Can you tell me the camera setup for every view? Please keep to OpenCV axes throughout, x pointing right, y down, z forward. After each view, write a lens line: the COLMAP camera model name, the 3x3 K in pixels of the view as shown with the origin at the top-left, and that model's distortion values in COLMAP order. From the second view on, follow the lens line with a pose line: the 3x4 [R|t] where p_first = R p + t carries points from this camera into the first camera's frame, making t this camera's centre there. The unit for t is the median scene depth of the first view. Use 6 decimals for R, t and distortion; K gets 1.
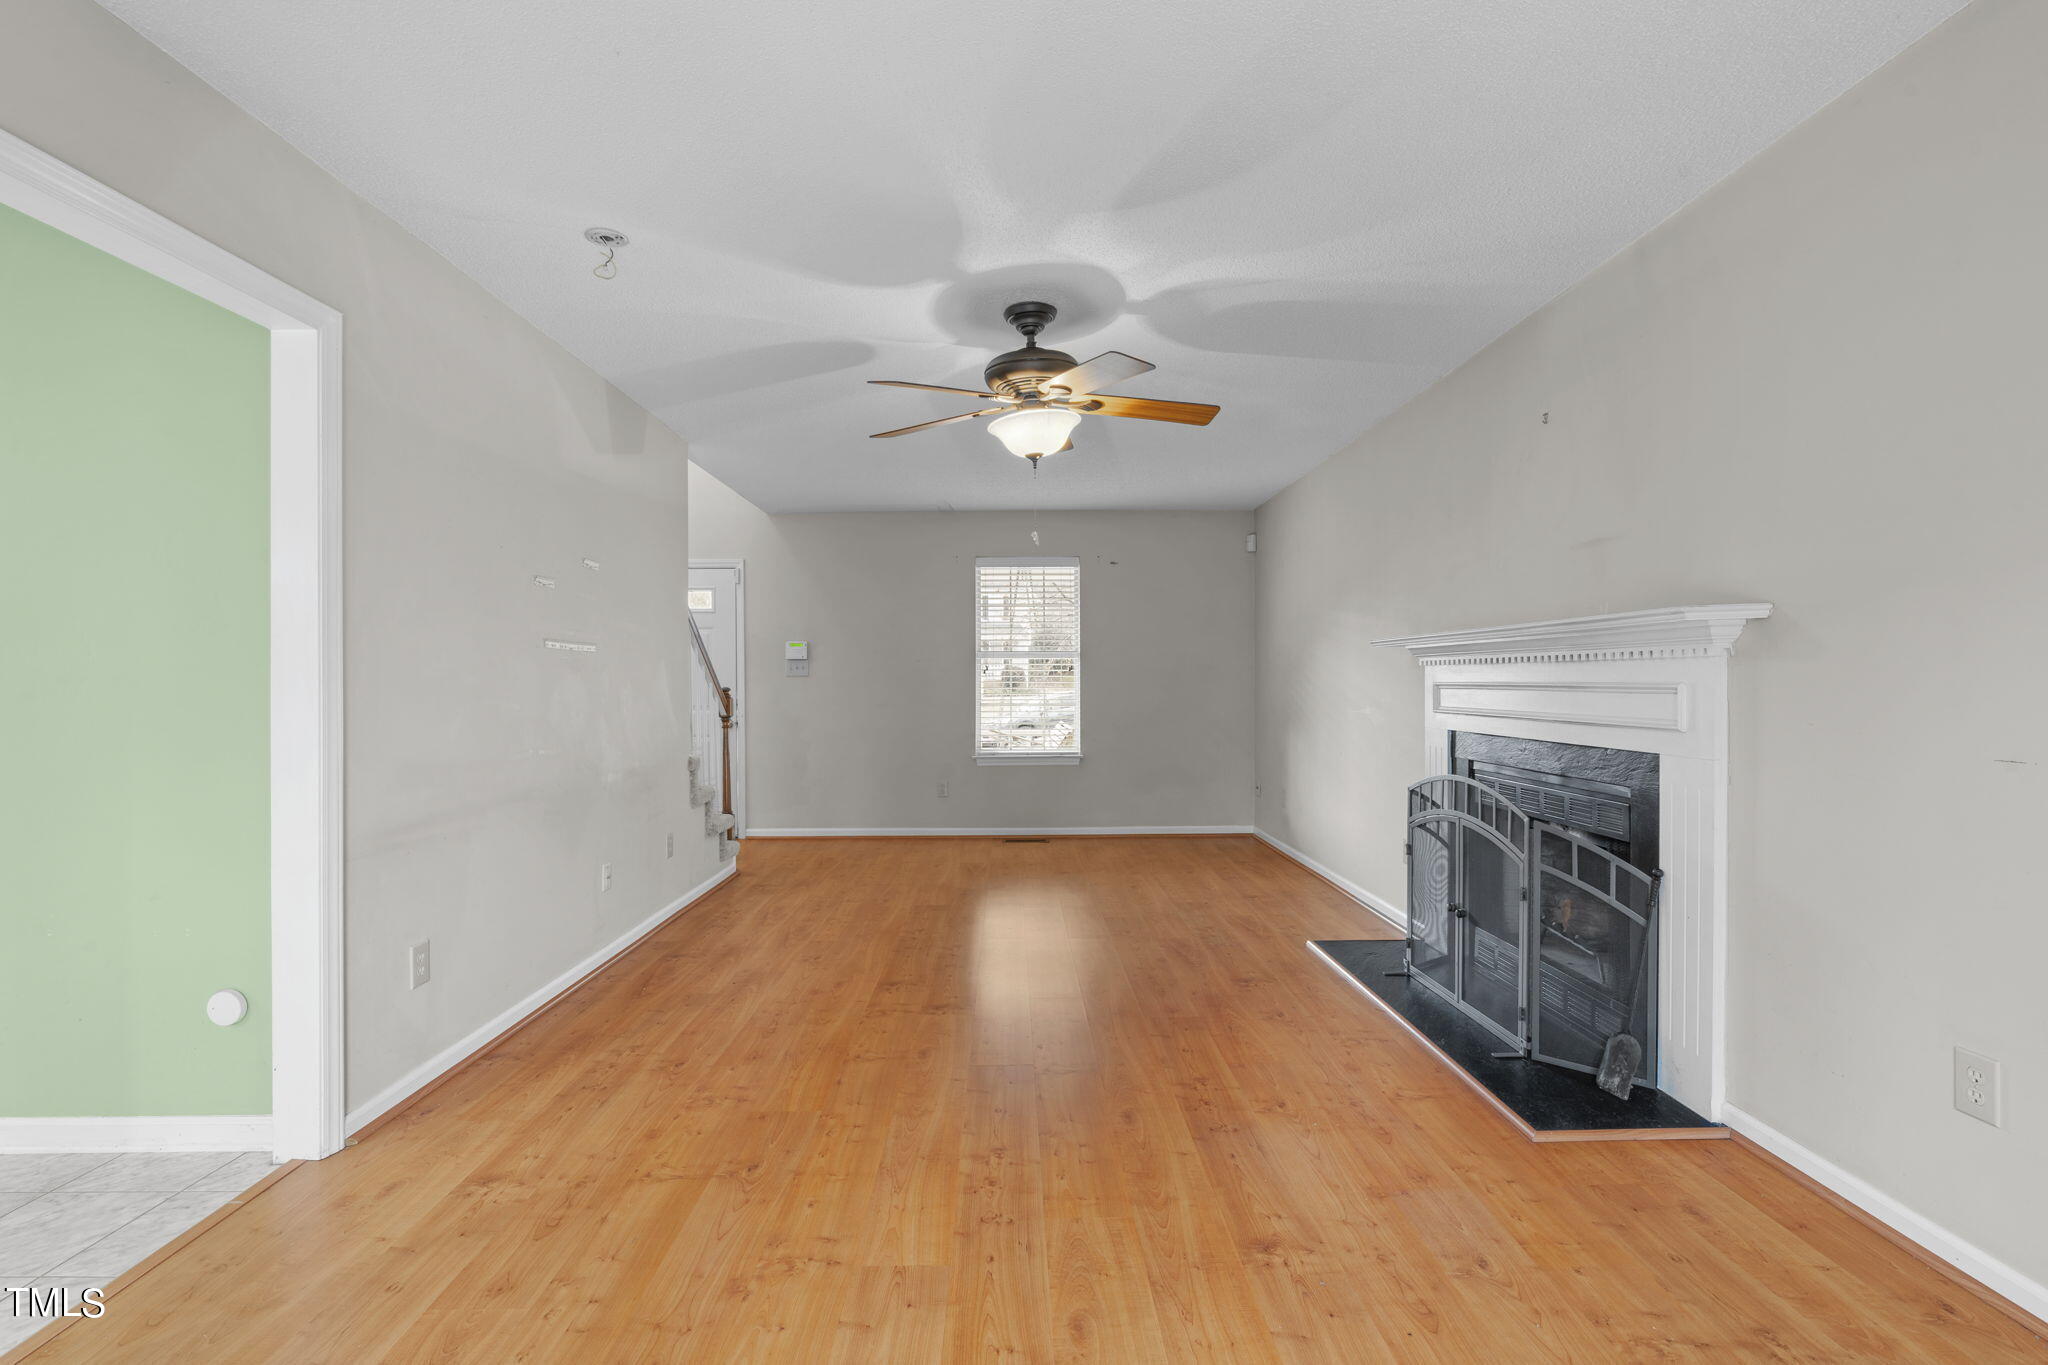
lens RADIAL K [[944.5, 0, 1026.9], [0, 944.5, 690.8], [0, 0, 1]] dist [-0.013029, 0.003028]
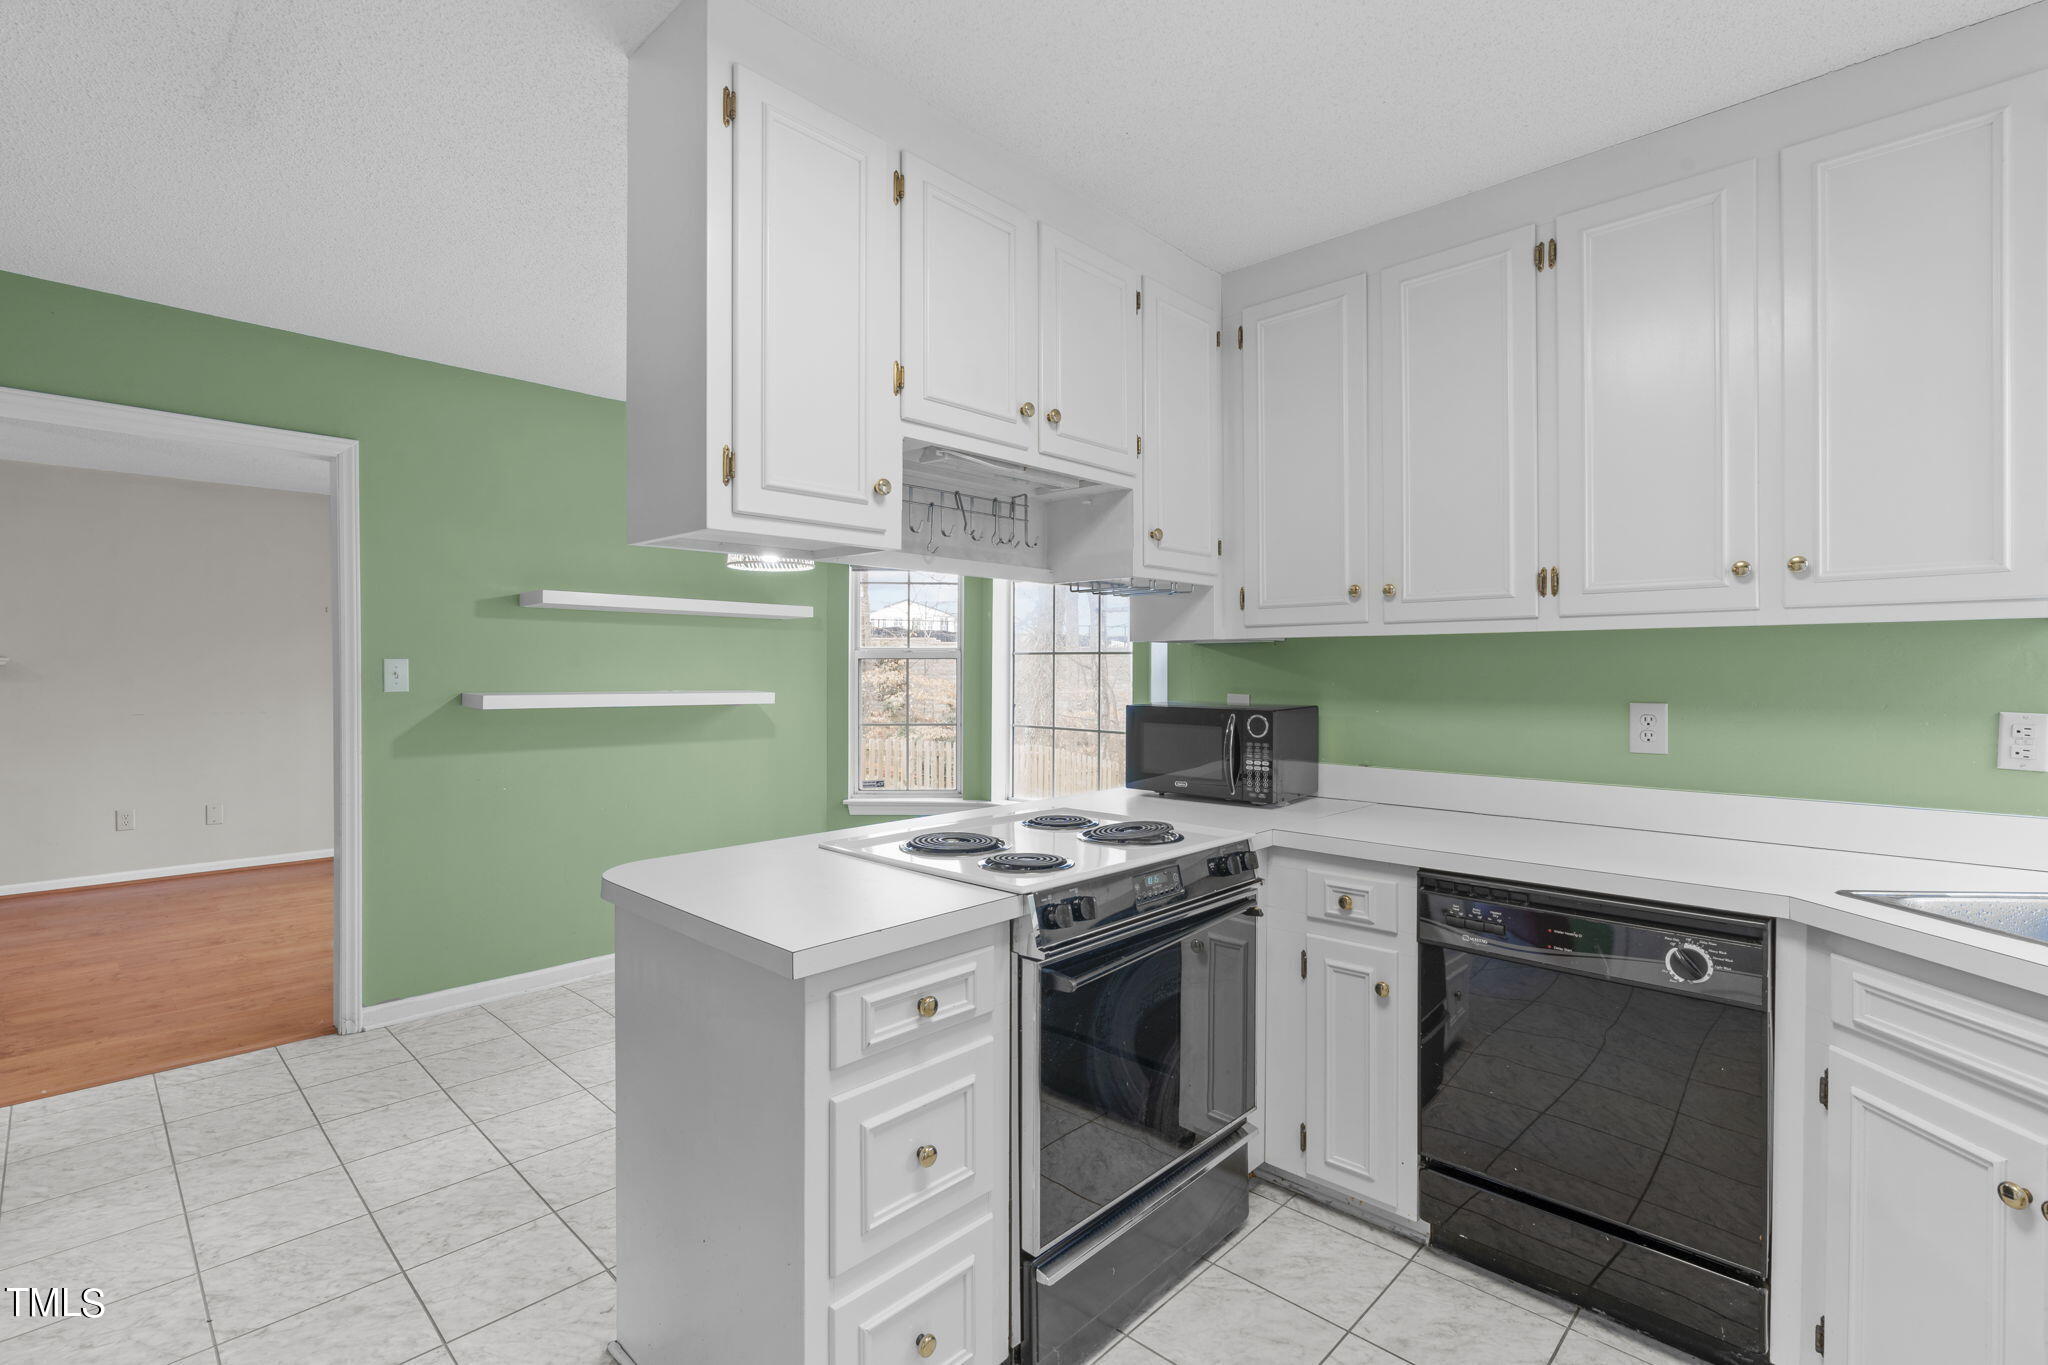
lens RADIAL K [[944.5, 0, 999.3], [0, 944.5, 664.6], [0, 0, 1]] dist [-0.013029, 0.003028]
pose [[-0.709531, 0.007550, 0.704634, -2.501420], [0.008519, 0.999961, -0.002137, -0.047140], [-0.704623, 0.004486, -0.709568, 0.887631]]
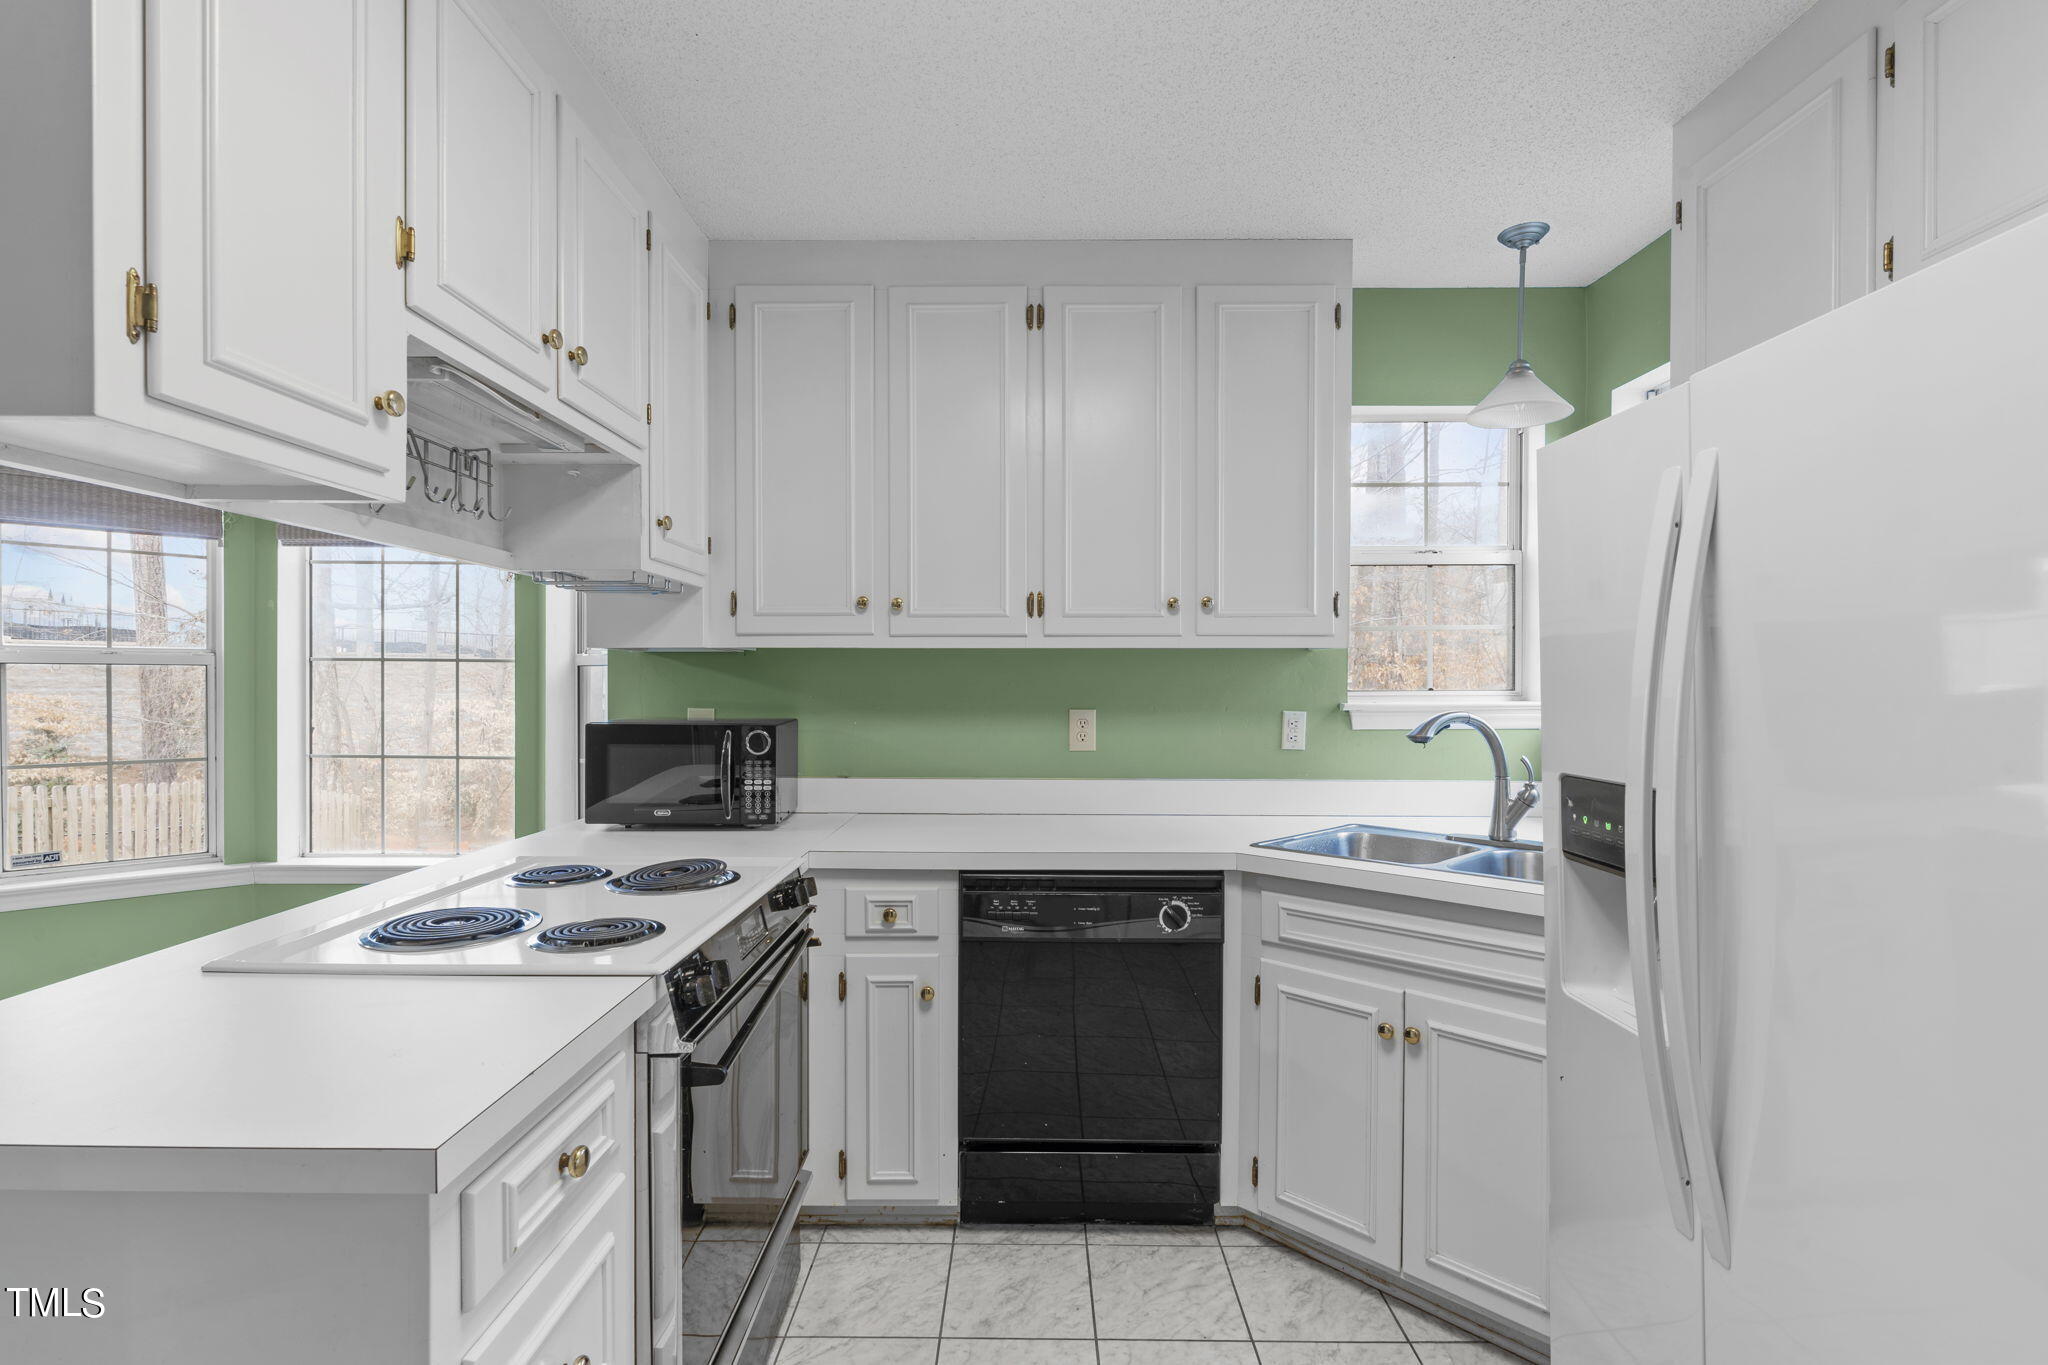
lens RADIAL K [[944.5, 0, 1019.8], [0, 944.5, 688.2], [0, 0, 1]] dist [-0.013029, 0.003028]
pose [[-0.999968, 0.002215, 0.007745, -2.227246], [0.002332, 0.999882, 0.015206, -0.048555], [-0.007710, 0.015223, -0.999854, 0.911112]]
